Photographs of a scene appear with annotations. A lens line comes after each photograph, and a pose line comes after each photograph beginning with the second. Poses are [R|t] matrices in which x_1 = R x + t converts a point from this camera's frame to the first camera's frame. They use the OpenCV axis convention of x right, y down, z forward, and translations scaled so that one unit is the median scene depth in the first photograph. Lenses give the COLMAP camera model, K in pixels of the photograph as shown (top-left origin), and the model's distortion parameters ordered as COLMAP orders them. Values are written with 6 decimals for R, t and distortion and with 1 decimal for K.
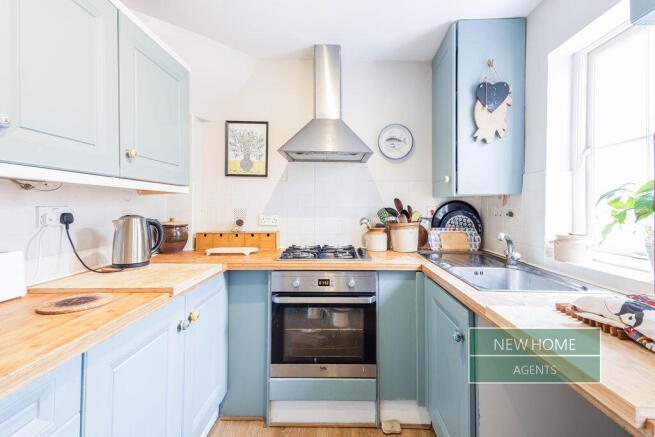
lens RADIAL K [[295.8, 0, 331.0], [0, 295.8, 203.9], [0, 0, 1]] dist [0.024026, -0.000019]
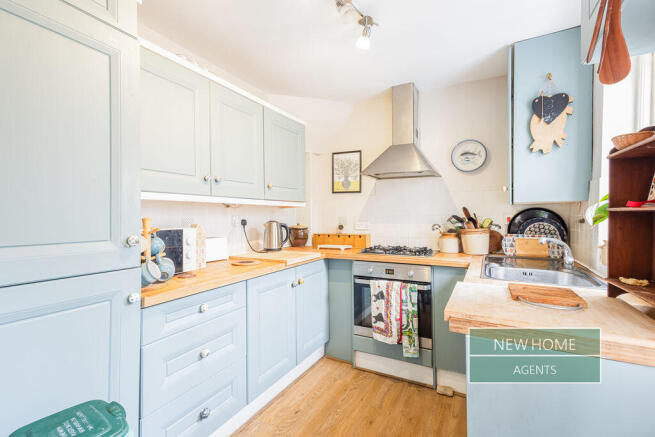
lens RADIAL K [[295.8, 0, 325.1], [0, 295.8, 217.4], [0, 0, 1]] dist [0.024026, -0.000019]
pose [[0.888440, -0.005361, -0.458961, 0.313923], [0.013040, 0.999823, 0.013565, -0.001132], [0.458807, -0.018036, 0.888353, -0.303635]]
